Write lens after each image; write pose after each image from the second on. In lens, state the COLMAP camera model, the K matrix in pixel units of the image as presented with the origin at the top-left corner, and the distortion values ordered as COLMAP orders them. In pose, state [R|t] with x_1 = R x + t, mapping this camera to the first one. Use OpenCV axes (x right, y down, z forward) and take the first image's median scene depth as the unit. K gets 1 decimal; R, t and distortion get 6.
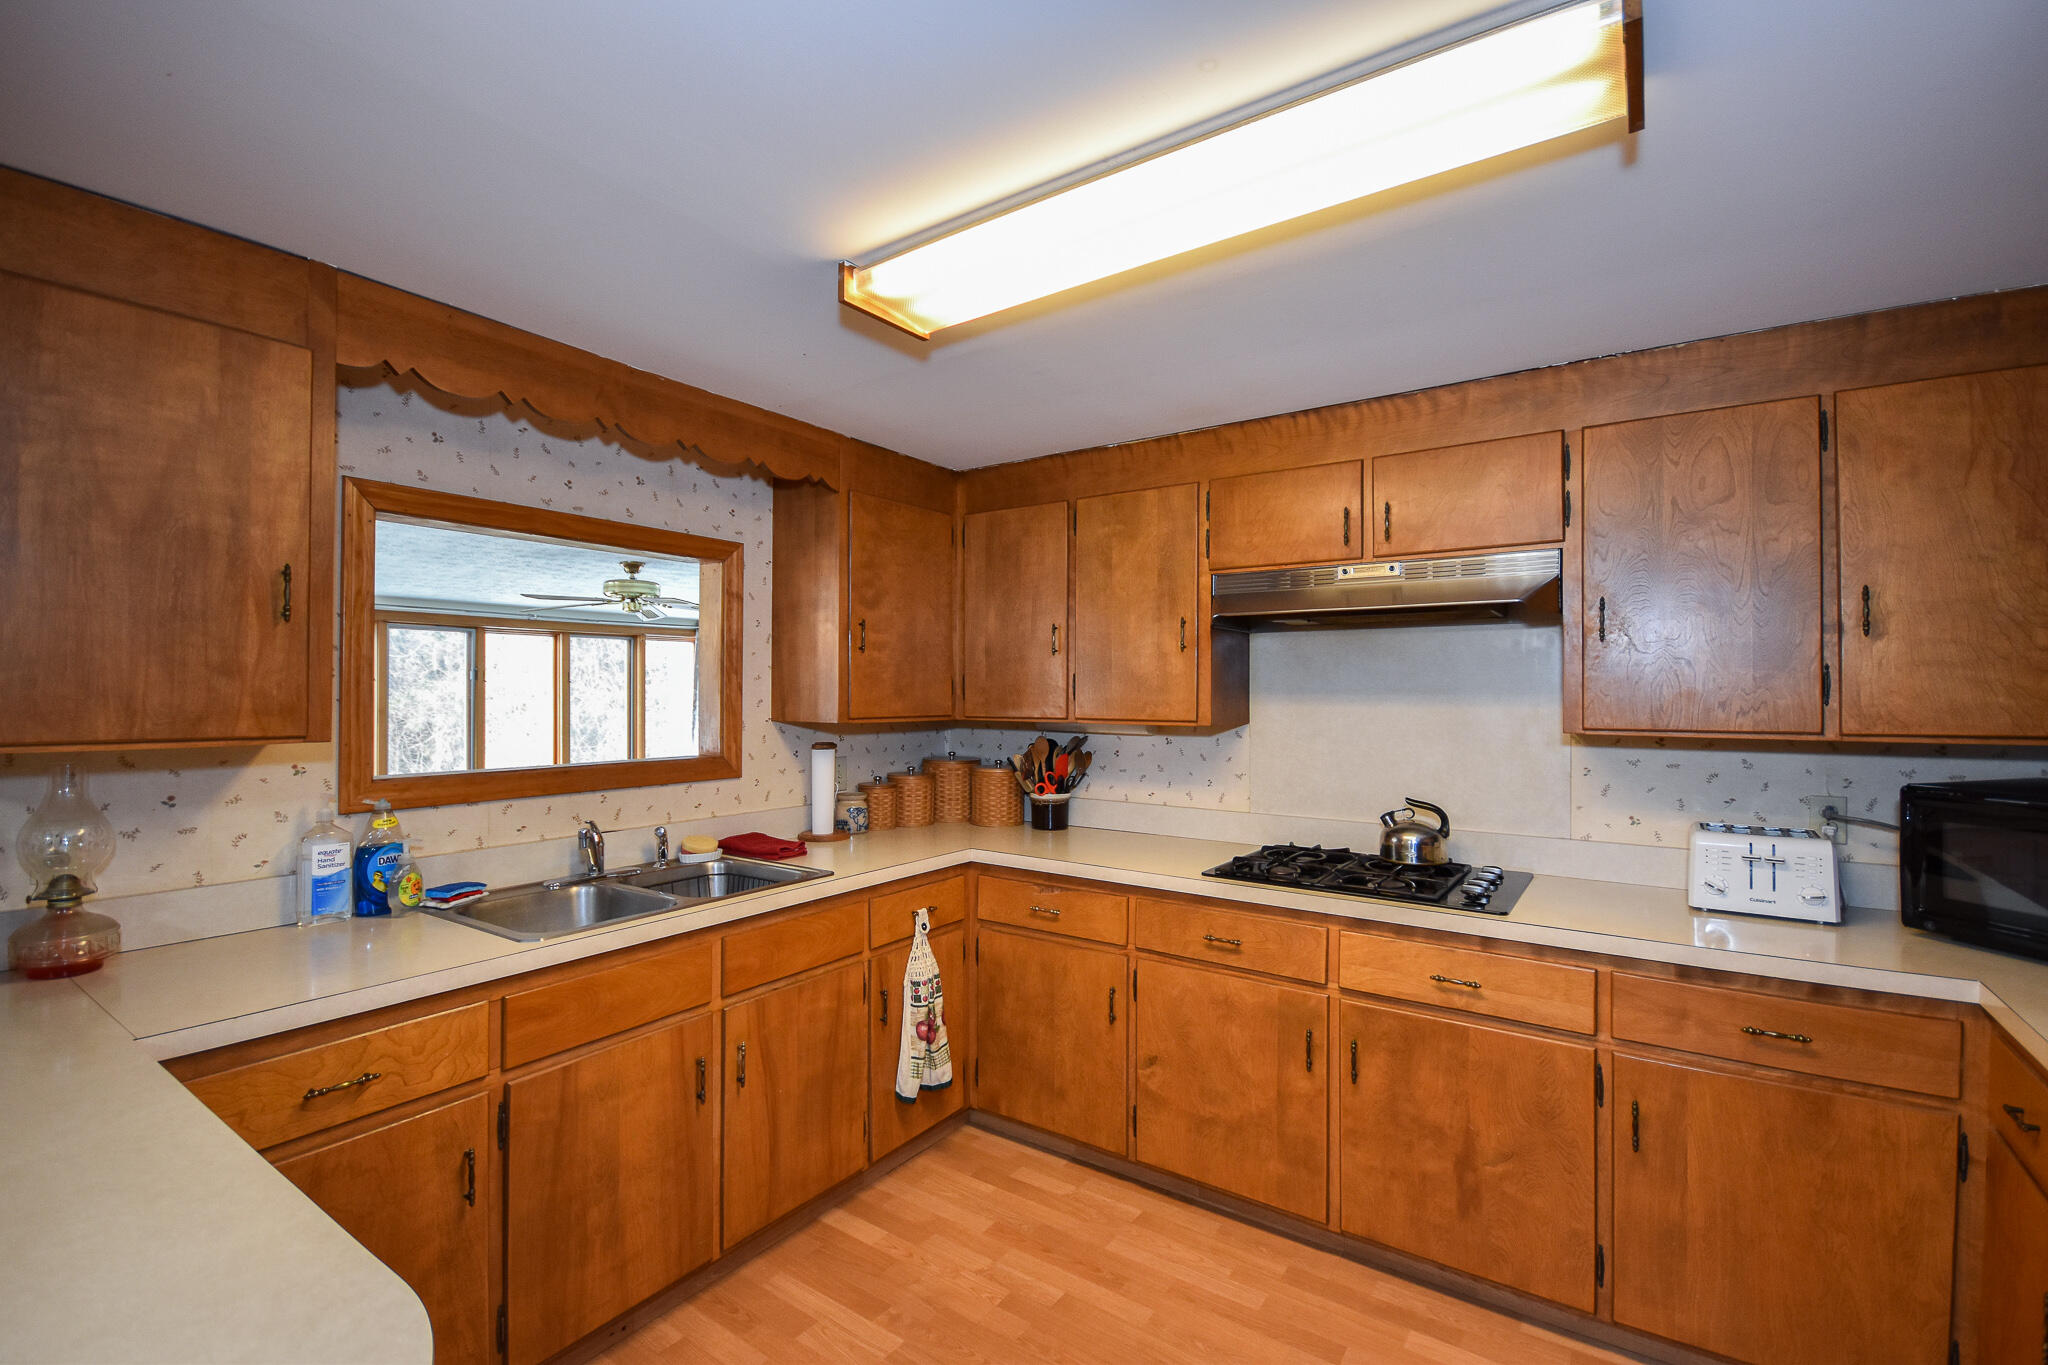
lens RADIAL K [[901.3, 0, 1028.5], [0, 901.3, 683.1], [0, 0, 1]] dist [-0.005850, -0.000102]
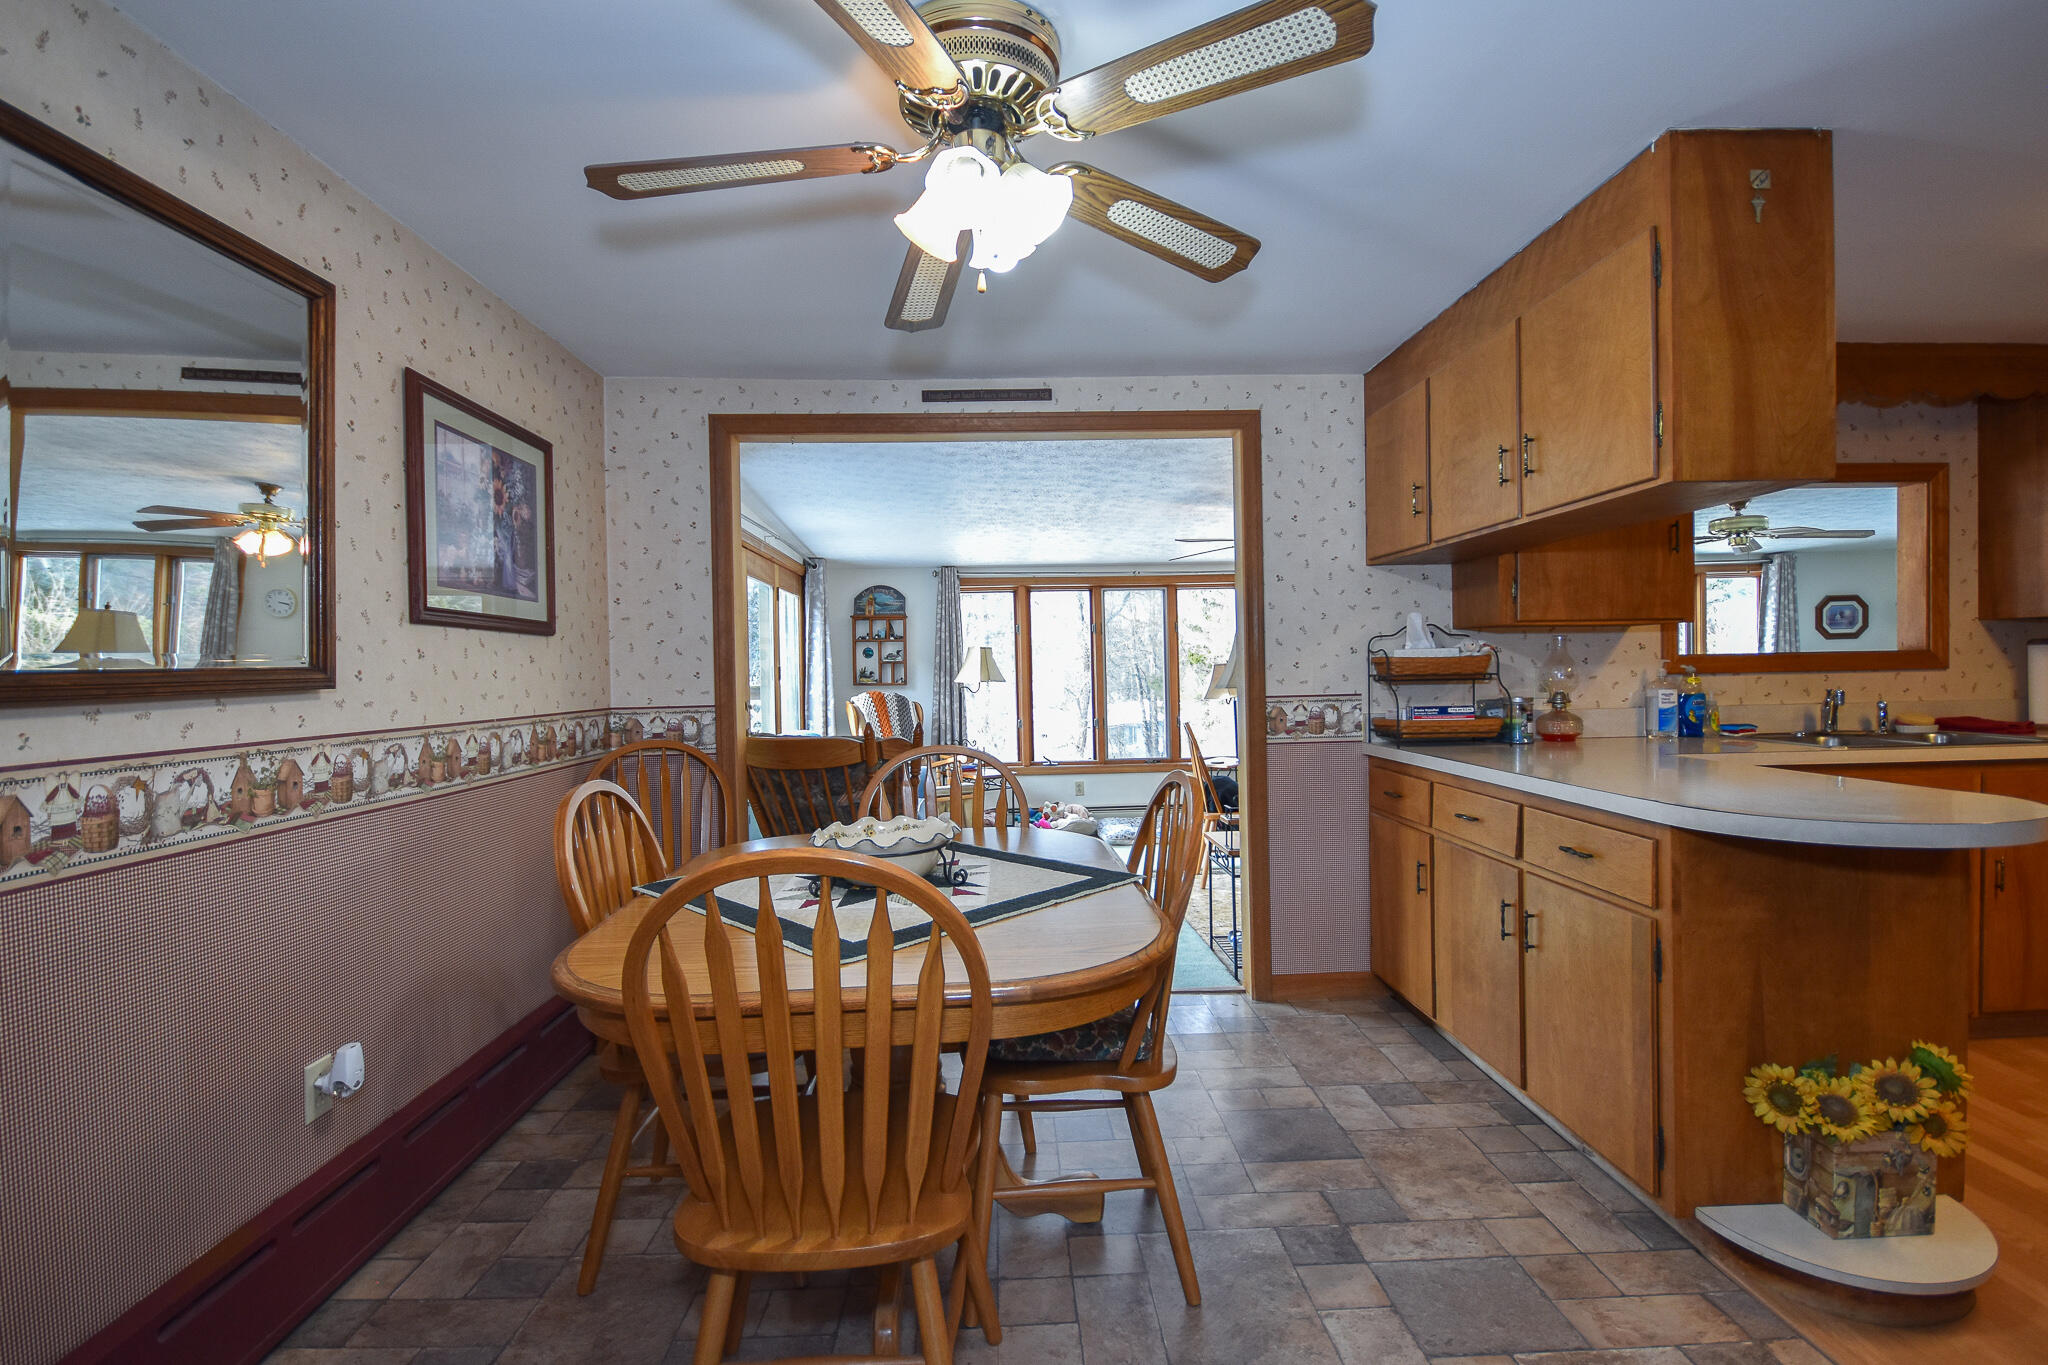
lens RADIAL K [[913.2, 0, 1024.0], [0, 913.2, 682.5], [0, 0, 1]] dist [0.001062, -0.006580]
pose [[0.589541, 0.004146, -0.807728, -0.084350], [0.028893, 0.999239, 0.026217, 0.060784], [0.807221, -0.038794, 0.588972, -0.656187]]
